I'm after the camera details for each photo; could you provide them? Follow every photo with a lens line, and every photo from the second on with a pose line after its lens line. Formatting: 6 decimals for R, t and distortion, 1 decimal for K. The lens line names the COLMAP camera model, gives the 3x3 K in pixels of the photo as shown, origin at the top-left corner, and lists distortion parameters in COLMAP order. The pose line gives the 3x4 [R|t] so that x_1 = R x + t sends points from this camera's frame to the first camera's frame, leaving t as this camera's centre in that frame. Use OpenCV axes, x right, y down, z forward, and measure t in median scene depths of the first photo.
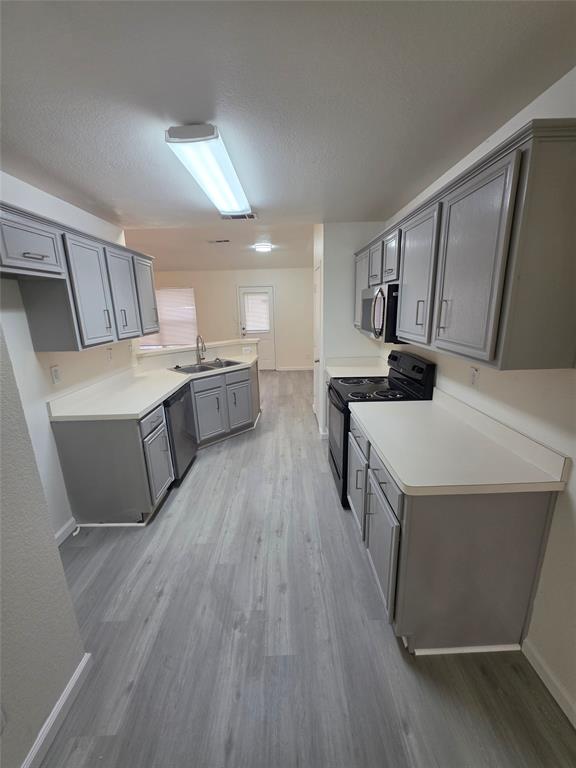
lens RADIAL K [[309.8, 0, 288.5], [0, 309.8, 383.1], [0, 0, 1]] dist [-0.001395, 0.000311]
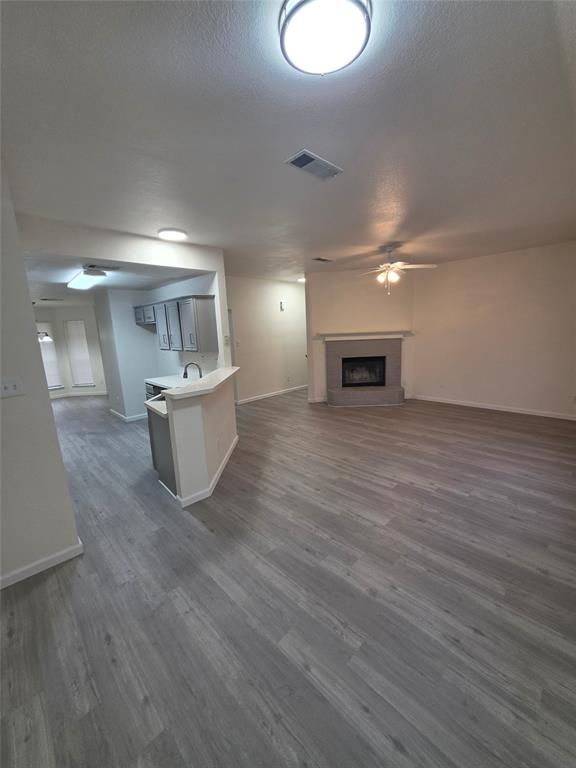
lens RADIAL K [[309.8, 0, 287.5], [0, 309.8, 385.0], [0, 0, 1]] dist [-0.001395, 0.000311]
pose [[-0.731121, 0.181314, -0.657714, 0.216951], [-0.111670, 0.919235, 0.377542, -0.702194], [0.673047, 0.349475, -0.651824, 2.672538]]
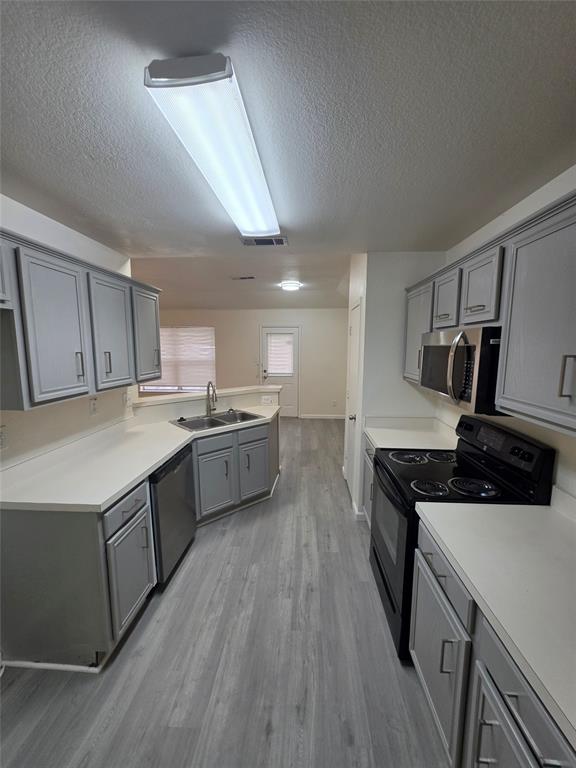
lens RADIAL K [[309.8, 0, 286.6], [0, 309.8, 385.6], [0, 0, 1]] dist [-0.001395, 0.000311]
pose [[0.996671, 0.035397, -0.073445, -0.031887], [-0.043787, 0.992288, -0.115962, -0.079823], [0.068774, 0.118792, 0.990535, 0.265704]]
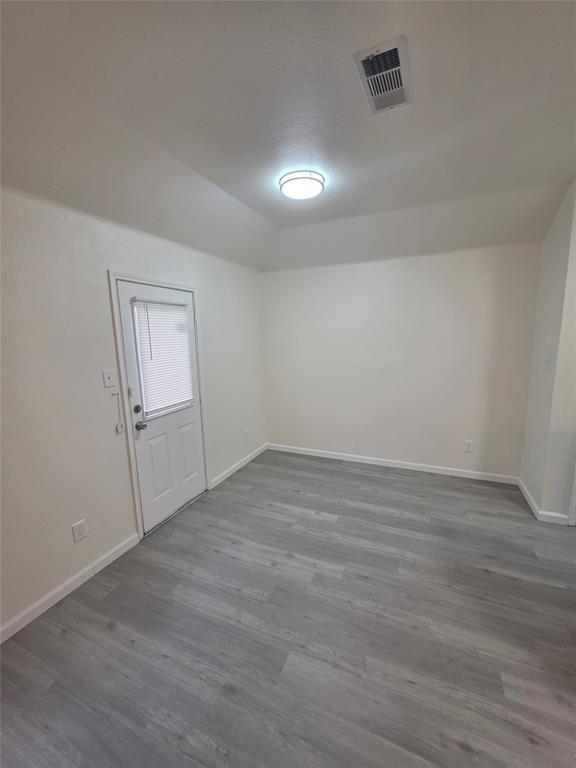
lens RADIAL K [[309.8, 0, 289.6], [0, 309.8, 385.2], [0, 0, 1]] dist [-0.001395, 0.000311]
pose [[0.421043, -0.127055, 0.898098, -1.035228], [0.233839, 0.971876, 0.027865, -0.486536], [-0.876380, 0.198278, 0.438912, 2.033087]]
